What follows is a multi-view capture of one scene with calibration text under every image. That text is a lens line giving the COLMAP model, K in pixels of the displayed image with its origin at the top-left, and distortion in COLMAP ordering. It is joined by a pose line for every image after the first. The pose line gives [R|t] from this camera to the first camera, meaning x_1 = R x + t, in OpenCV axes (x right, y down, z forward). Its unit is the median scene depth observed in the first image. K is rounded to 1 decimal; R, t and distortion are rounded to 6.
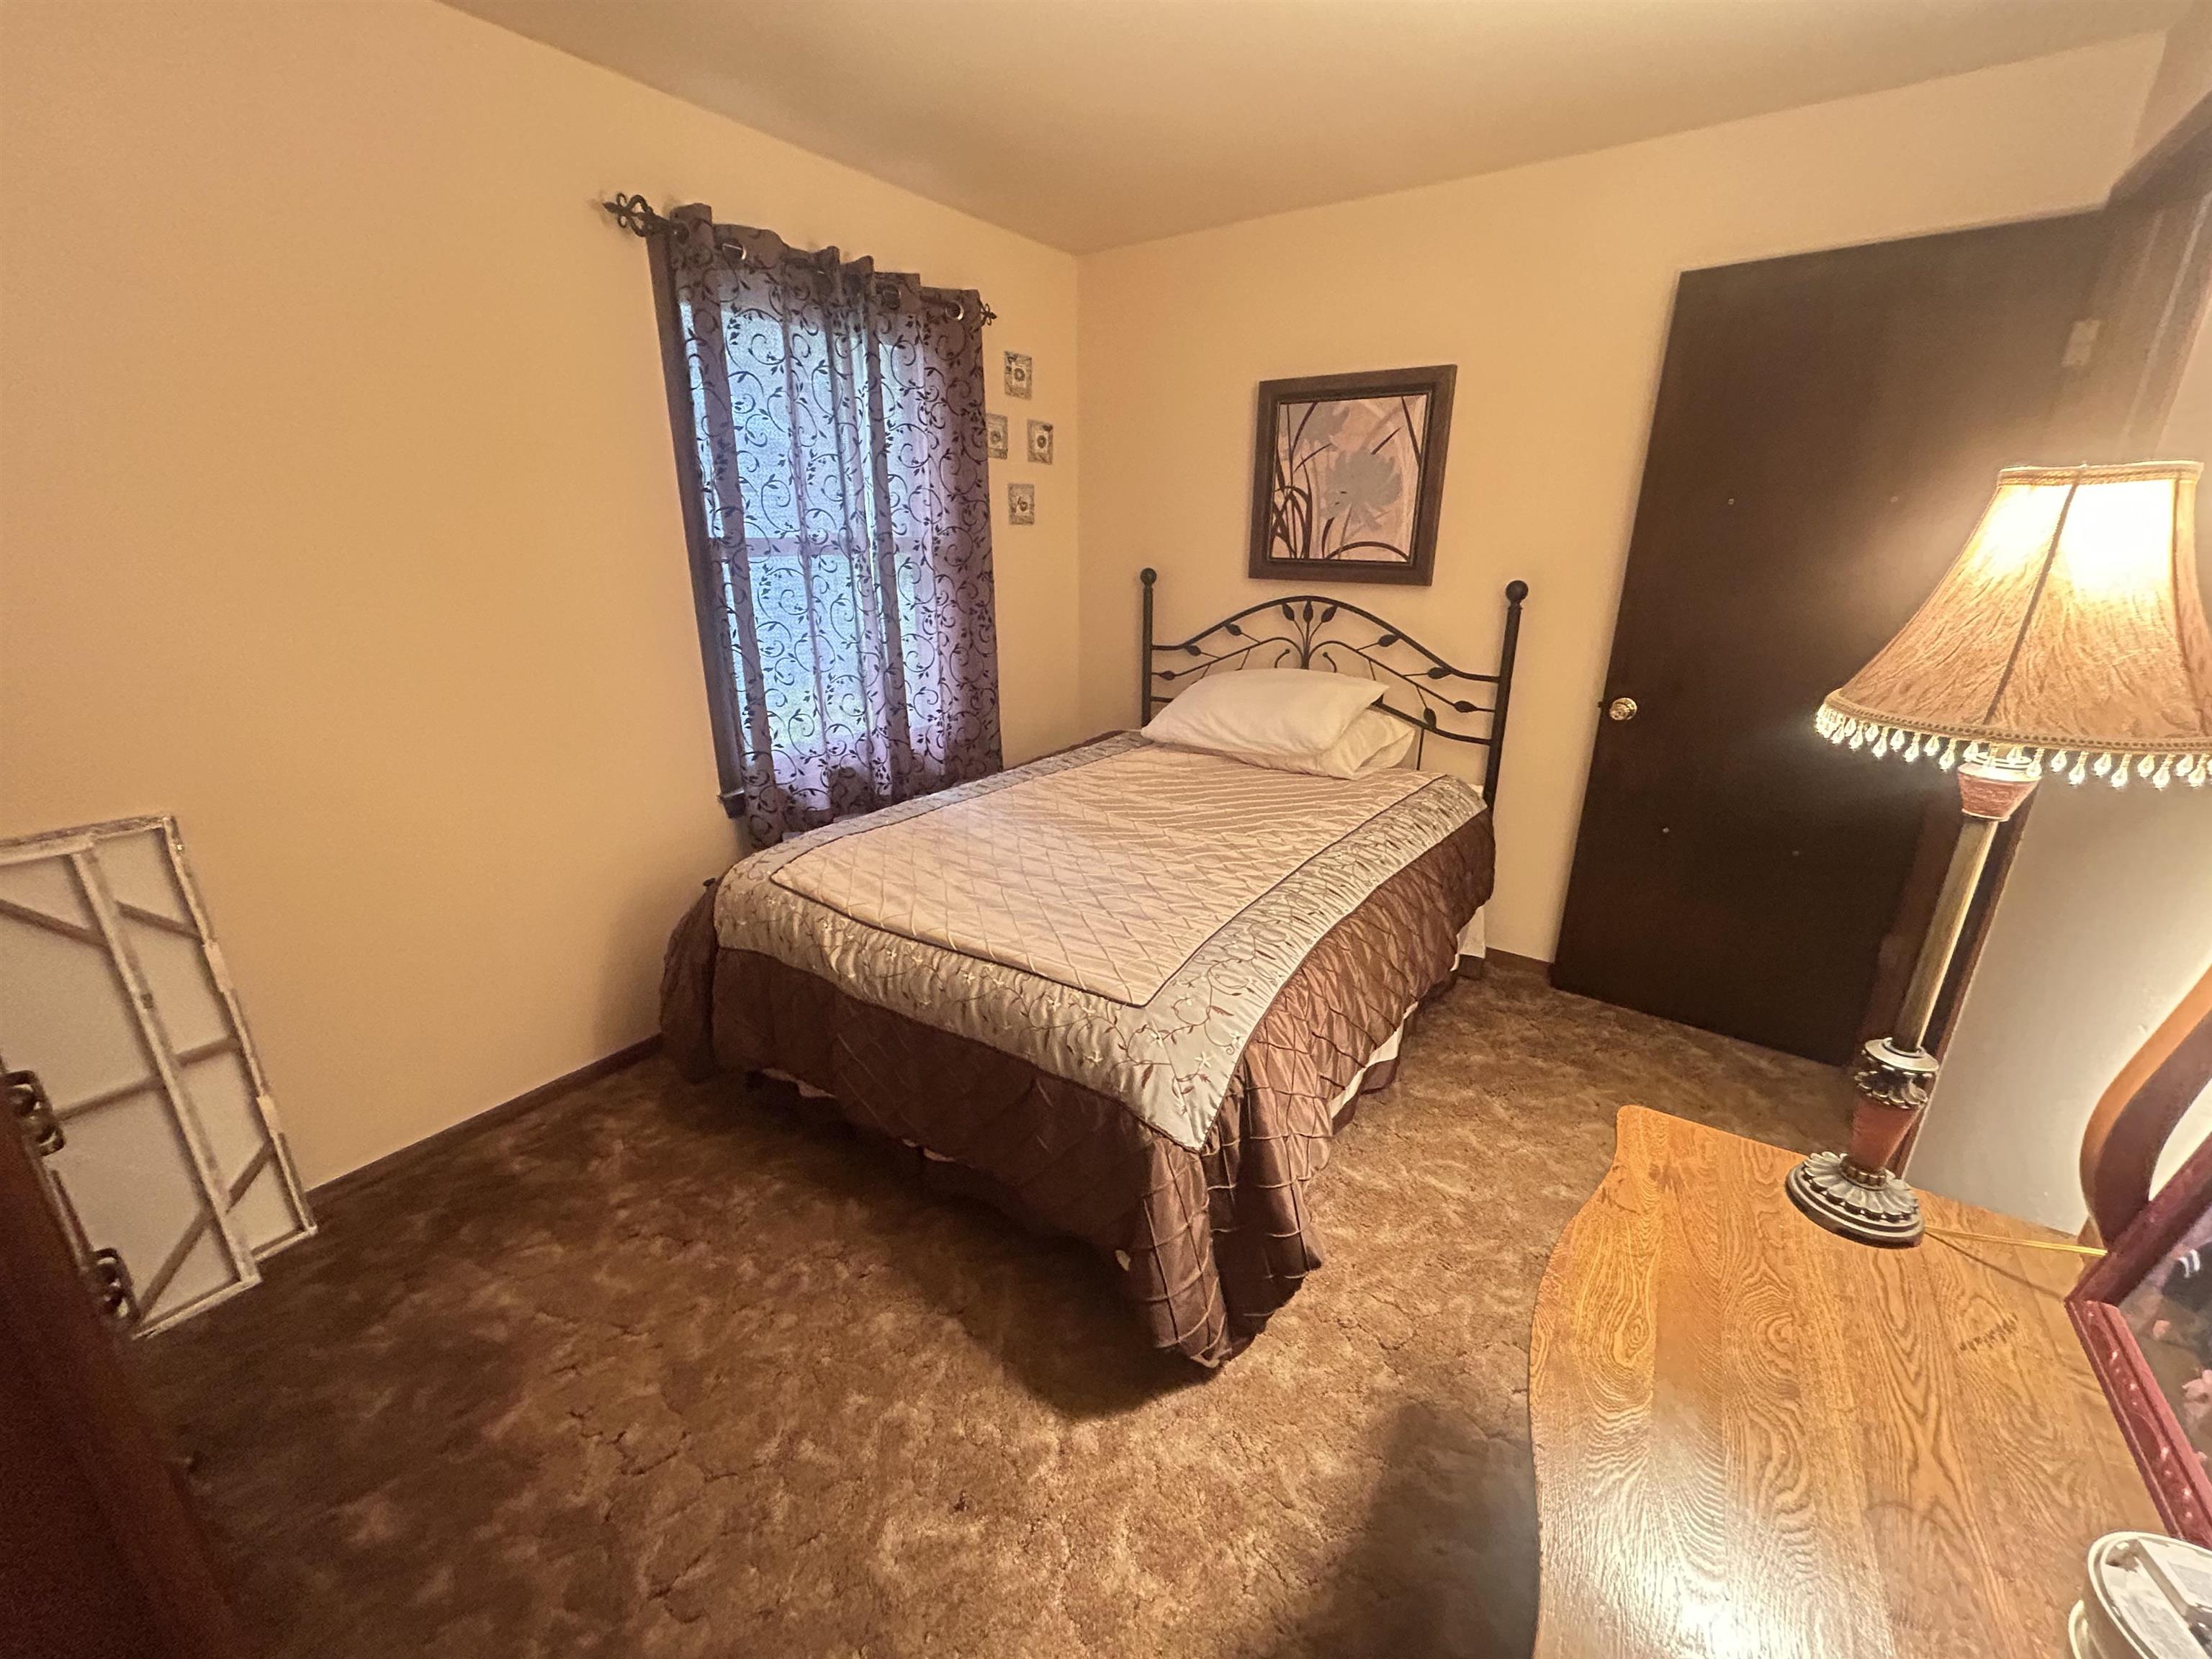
lens RADIAL K [[890.4, 0, 1106.0], [0, 890.4, 829.5], [0, 0, 1]] dist [0.002472, -0.000112]
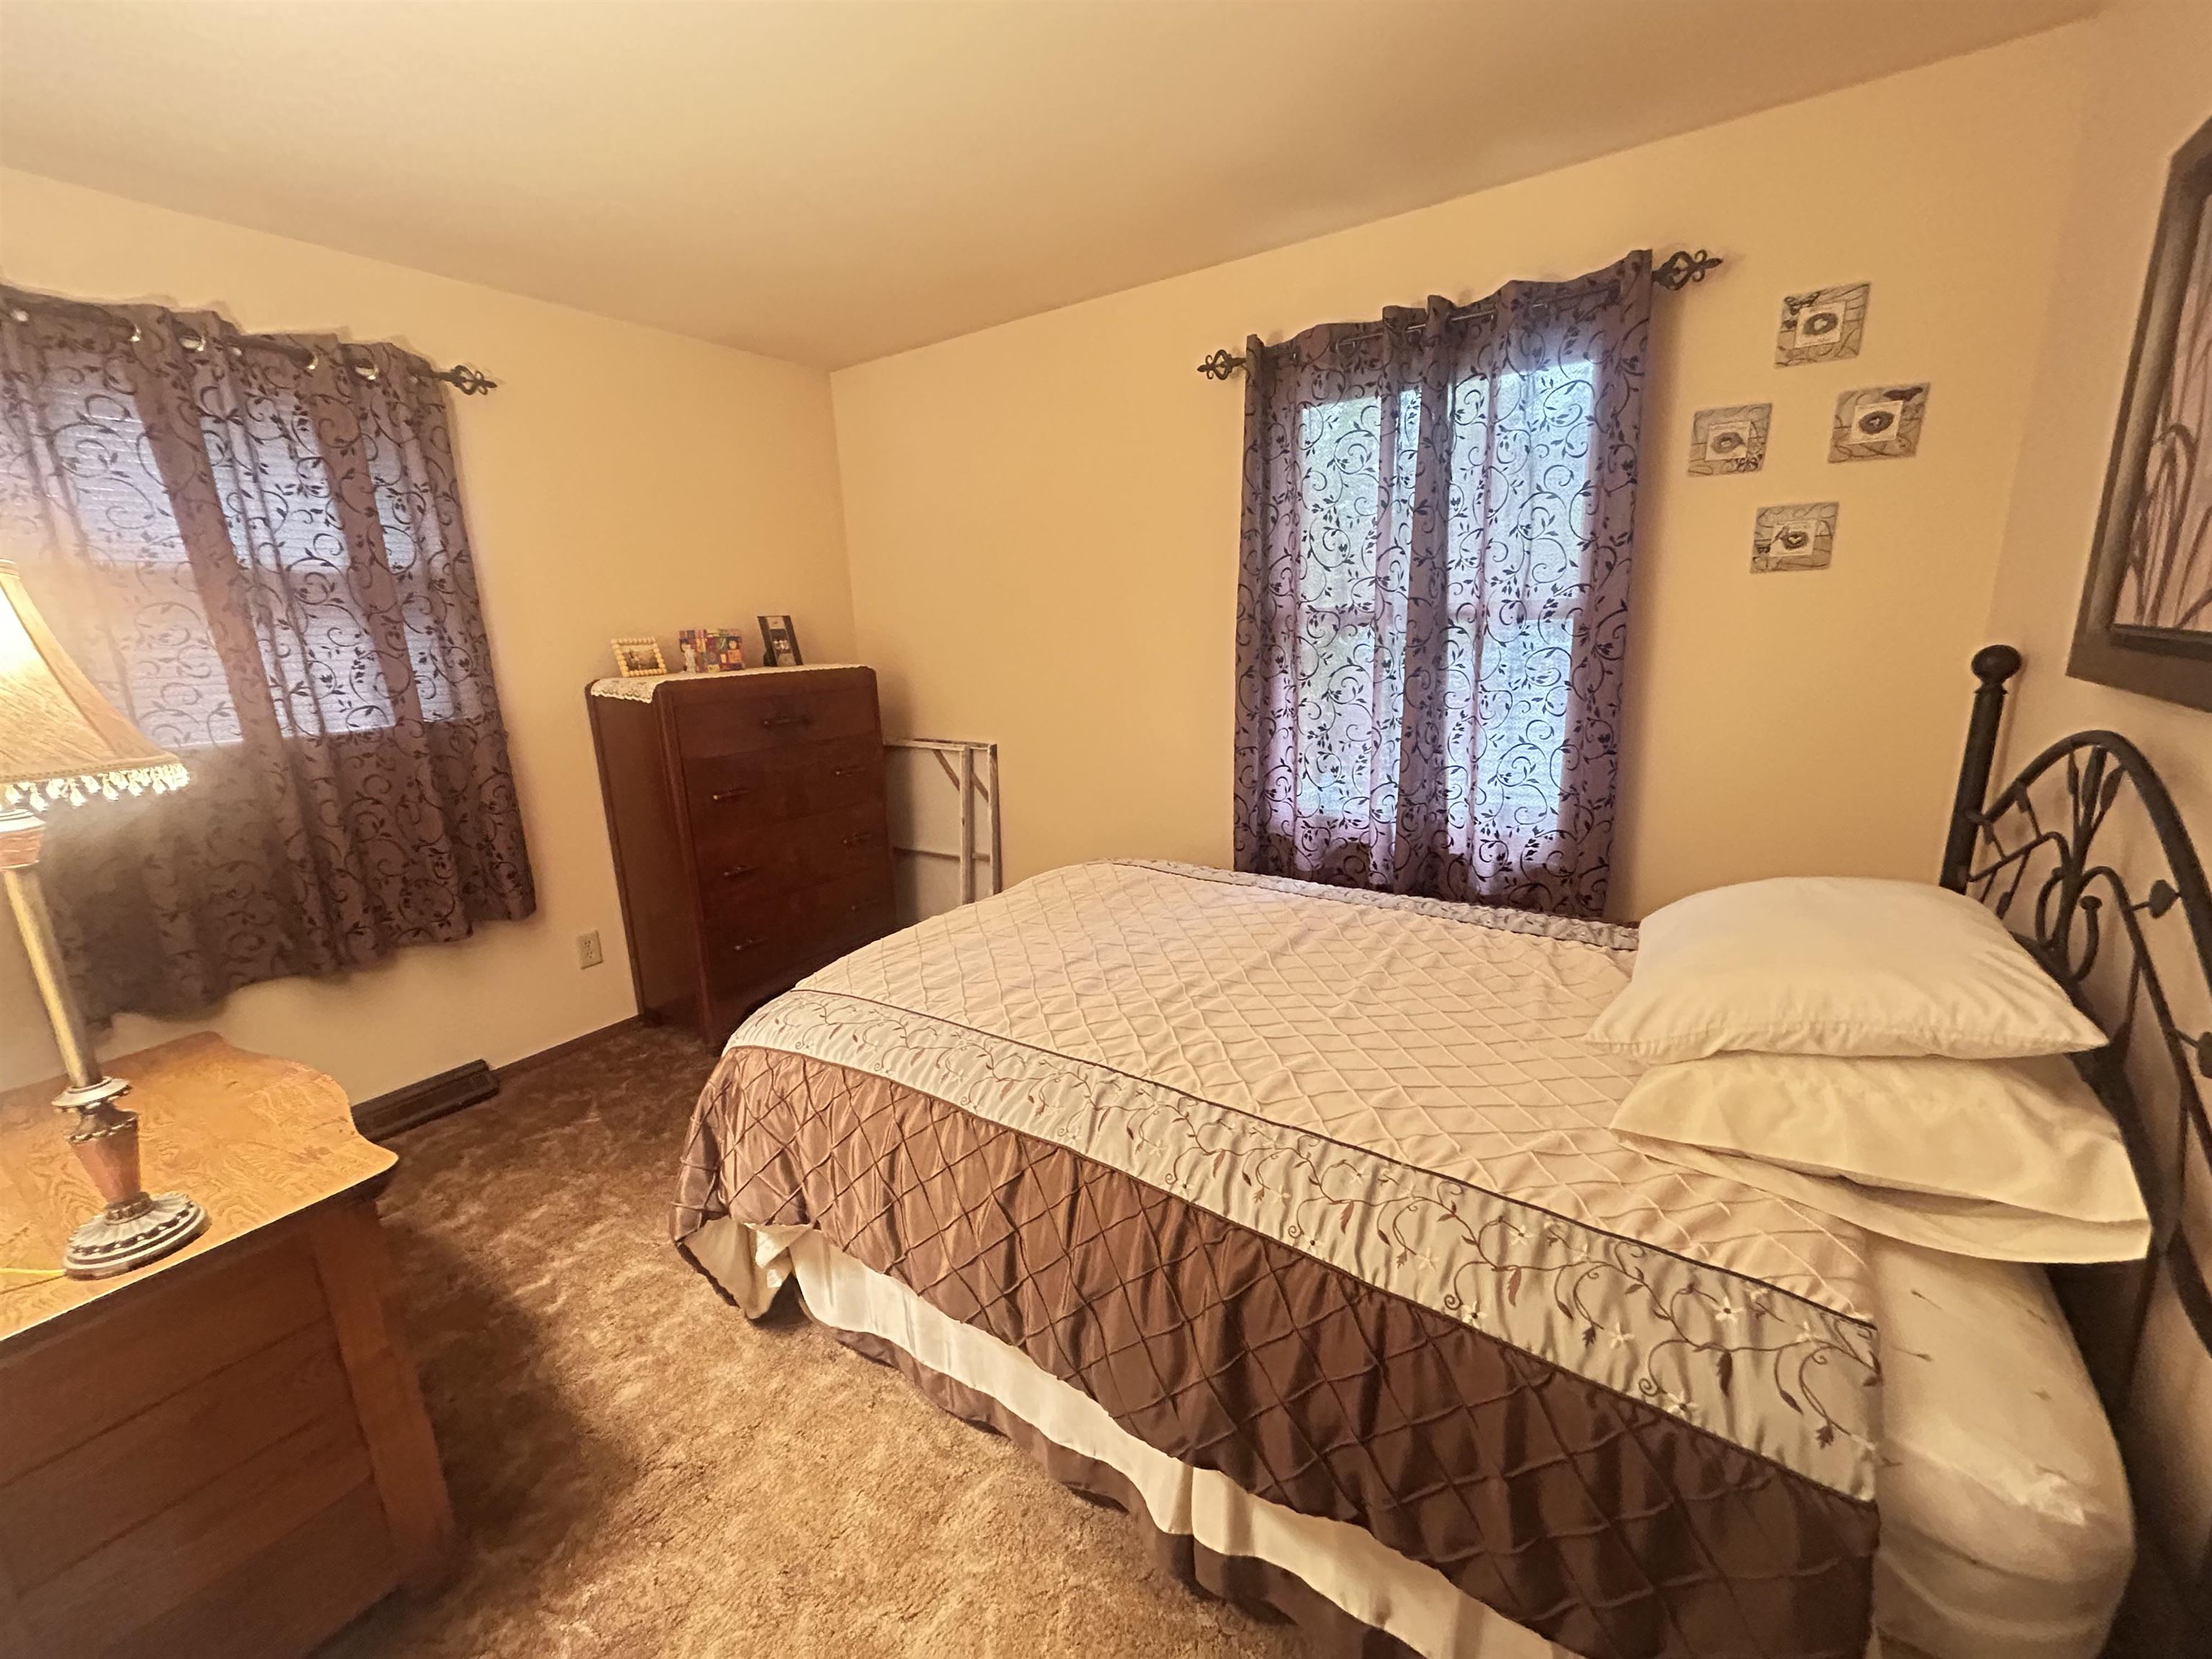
lens RADIAL K [[890.4, 0, 1106.0], [0, 890.4, 829.5], [0, 0, 1]] dist [0.002472, -0.000112]
pose [[0.009930, 0.222284, -0.974931, 0.571673], [-0.287110, 0.934560, 0.210155, -0.187317], [0.957846, 0.277826, 0.073100, 0.607916]]
